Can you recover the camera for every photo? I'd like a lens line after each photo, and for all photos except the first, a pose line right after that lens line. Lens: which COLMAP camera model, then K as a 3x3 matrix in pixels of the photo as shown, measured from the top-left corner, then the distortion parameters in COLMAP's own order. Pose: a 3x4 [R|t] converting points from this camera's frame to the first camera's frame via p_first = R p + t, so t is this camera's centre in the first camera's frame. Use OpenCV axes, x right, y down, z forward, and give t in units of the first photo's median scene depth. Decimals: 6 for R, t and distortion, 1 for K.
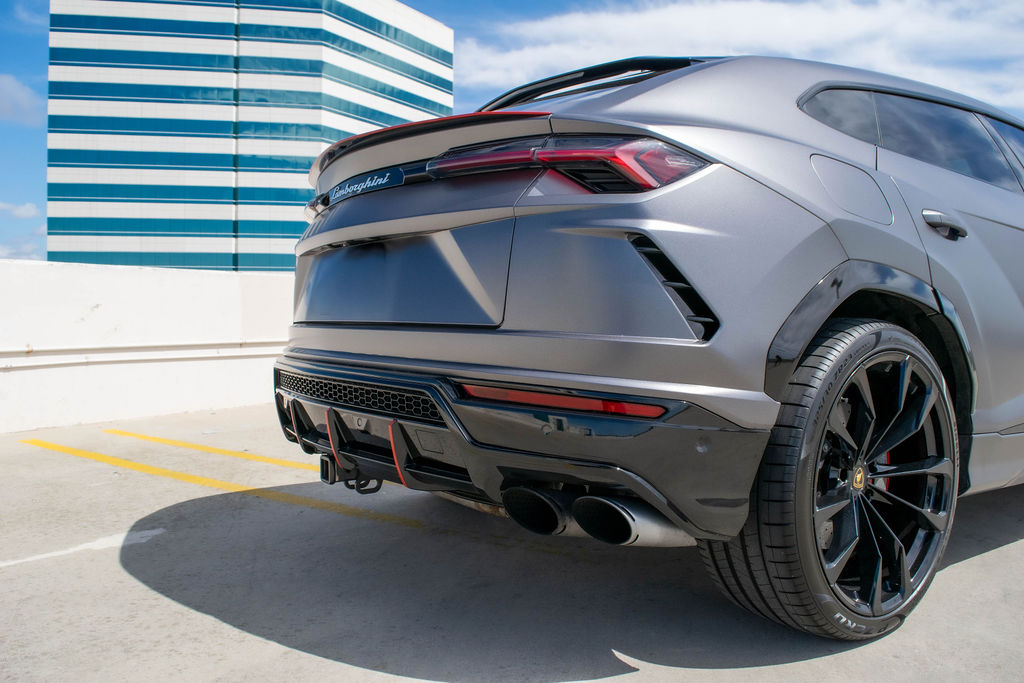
lens RADIAL K [[815.2, 0, 512.0], [0, 815.2, 341.5], [0, 0, 1]] dist [-0.090386, 0.018030]
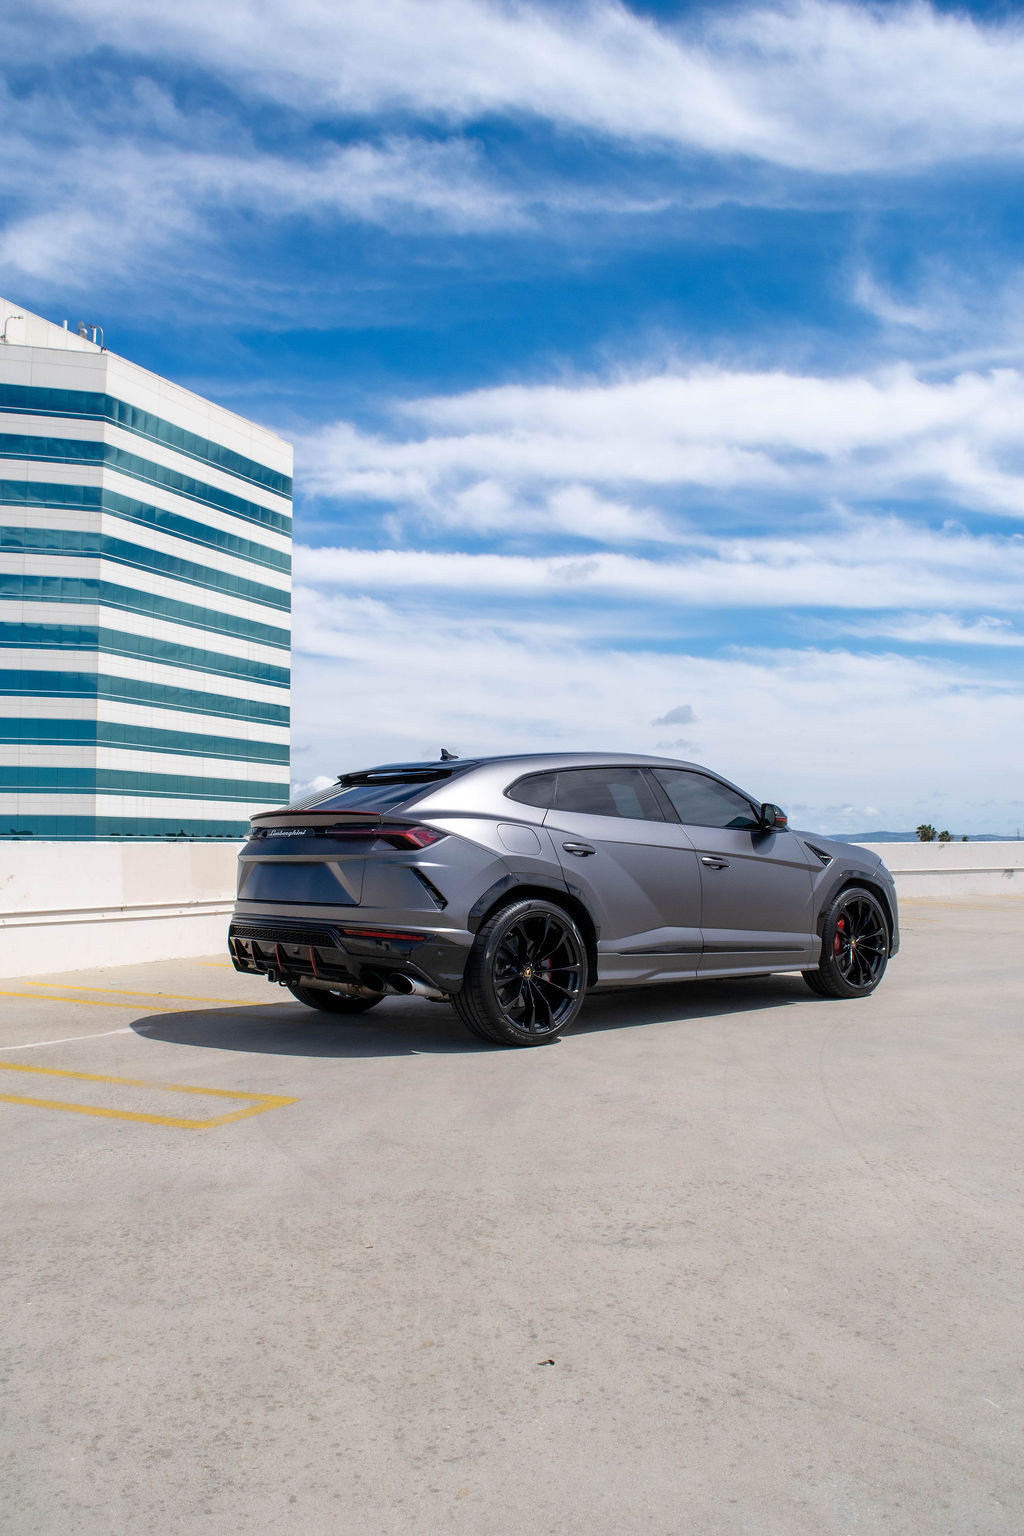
lens RADIAL K [[1222.7, 0, 508.9], [0, 1222.7, 775.8], [0, 0, 1]] dist [-0.090386, 0.018030]
pose [[0.994355, -0.002870, 0.106068, 0.034984], [0.012942, 0.995451, -0.094392, -0.040759], [-0.105315, 0.095232, 0.989869, -2.093862]]
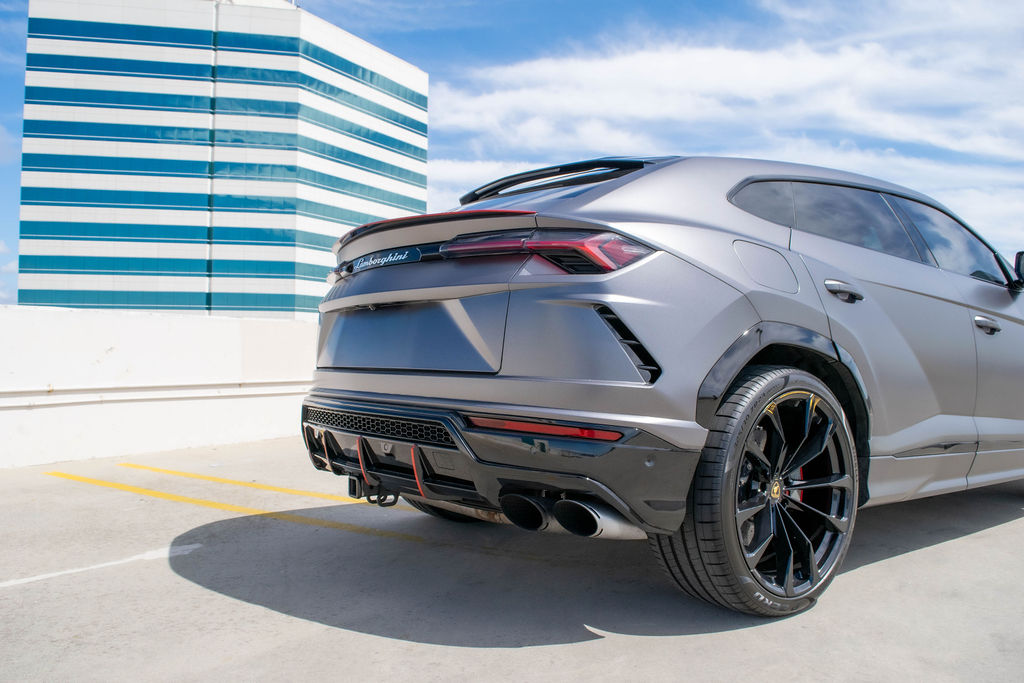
lens RADIAL K [[815.2, 0, 512.0], [0, 815.2, 341.5], [0, 0, 1]] dist [-0.090386, 0.018030]
pose [[0.999457, 0.000960, 0.032939, -0.028714], [0.000644, 0.998815, -0.048658, -0.003889], [-0.032947, 0.048653, 0.998272, -0.261829]]
